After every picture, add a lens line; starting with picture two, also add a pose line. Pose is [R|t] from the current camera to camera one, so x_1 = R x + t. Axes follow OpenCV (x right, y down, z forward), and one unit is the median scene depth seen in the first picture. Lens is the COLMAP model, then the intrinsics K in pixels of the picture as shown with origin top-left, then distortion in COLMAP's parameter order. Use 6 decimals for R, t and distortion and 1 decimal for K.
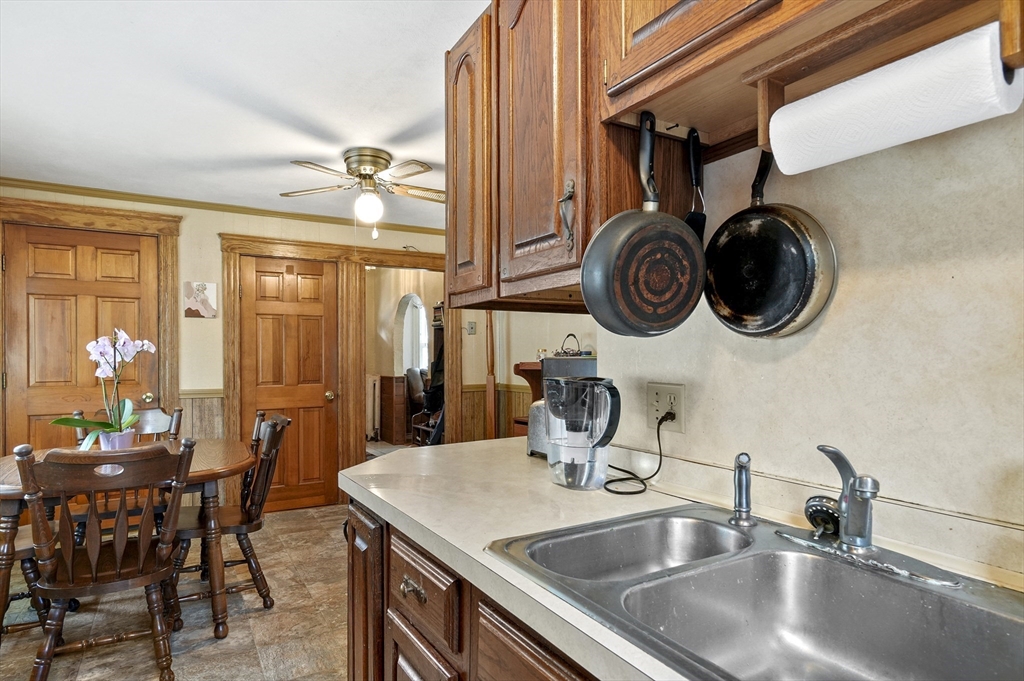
lens RADIAL K [[562.1, 0, 511.3], [0, 562.1, 345.6], [0, 0, 1]] dist [-0.002872, -0.000359]
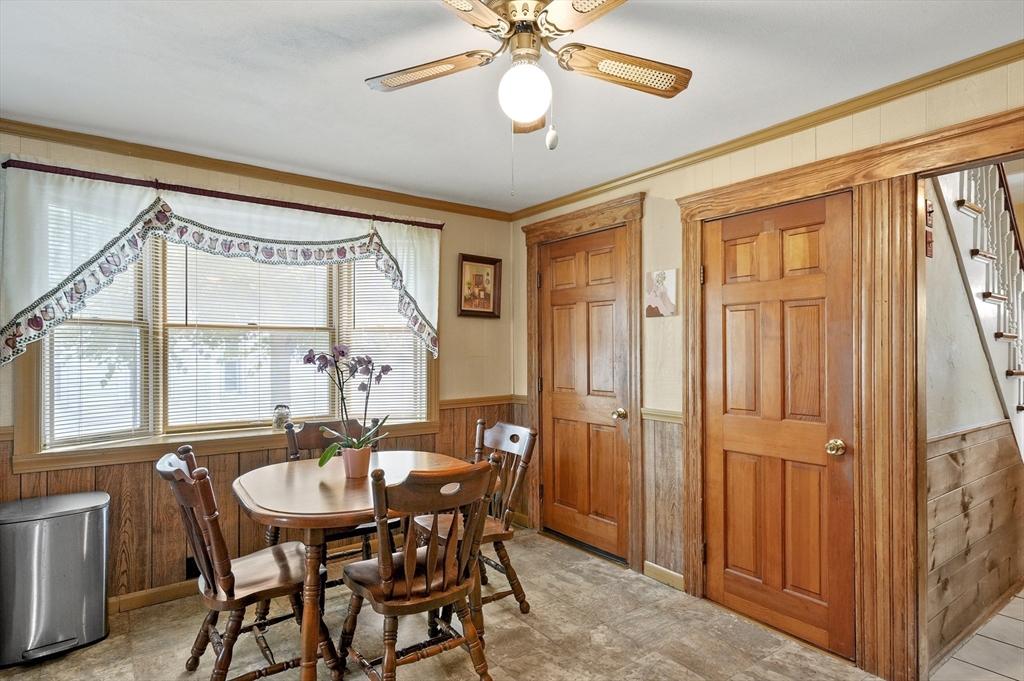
lens RADIAL K [[562.1, 0, 513.1], [0, 562.1, 346.6], [0, 0, 1]] dist [-0.002872, -0.000359]
pose [[0.091990, -0.006824, -0.995737, 0.190241], [0.012334, 0.999908, -0.005713, -0.006671], [0.995684, -0.011755, 0.092065, 0.713710]]
